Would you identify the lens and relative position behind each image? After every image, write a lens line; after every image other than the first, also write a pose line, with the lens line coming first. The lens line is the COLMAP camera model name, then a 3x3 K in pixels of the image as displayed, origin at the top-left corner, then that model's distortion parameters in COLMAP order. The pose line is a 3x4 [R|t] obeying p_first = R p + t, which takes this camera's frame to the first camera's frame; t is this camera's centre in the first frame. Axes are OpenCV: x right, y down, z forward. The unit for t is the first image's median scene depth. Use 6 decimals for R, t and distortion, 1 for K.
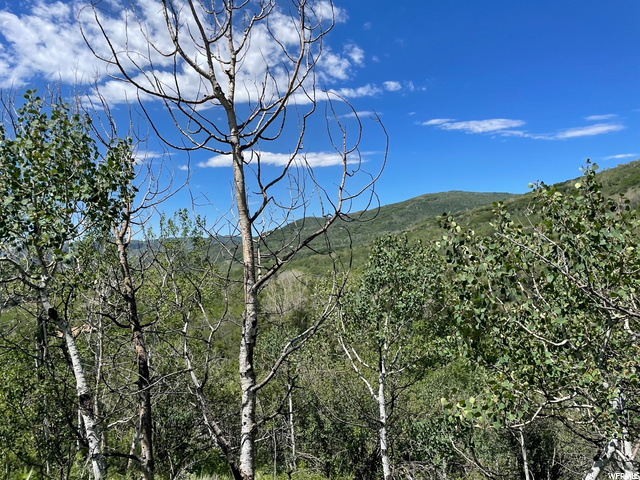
lens RADIAL K [[495.2, 0, 318.8], [0, 495.2, 246.8], [0, 0, 1]] dist [0.117833, -0.153351]
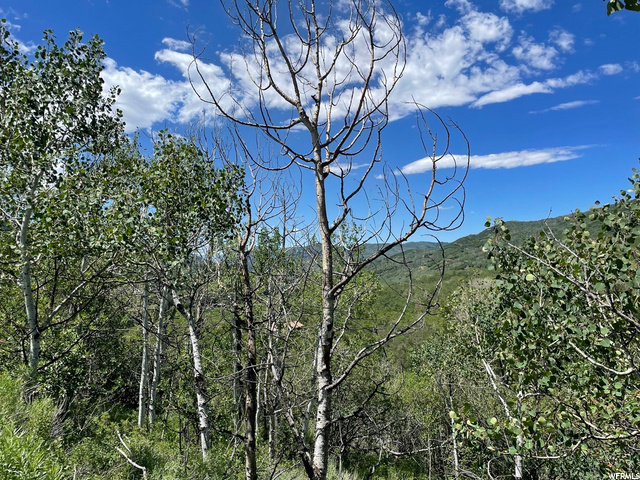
lens RADIAL K [[498.4, 0, 329.6], [0, 498.4, 242.1], [0, 0, 1]] dist [0.128331, -0.158490]
pose [[0.920014, -0.001474, -0.391882, 0.281992], [-0.006555, 0.999795, -0.019150, -0.007985], [0.391830, 0.020187, 0.919816, 0.002418]]
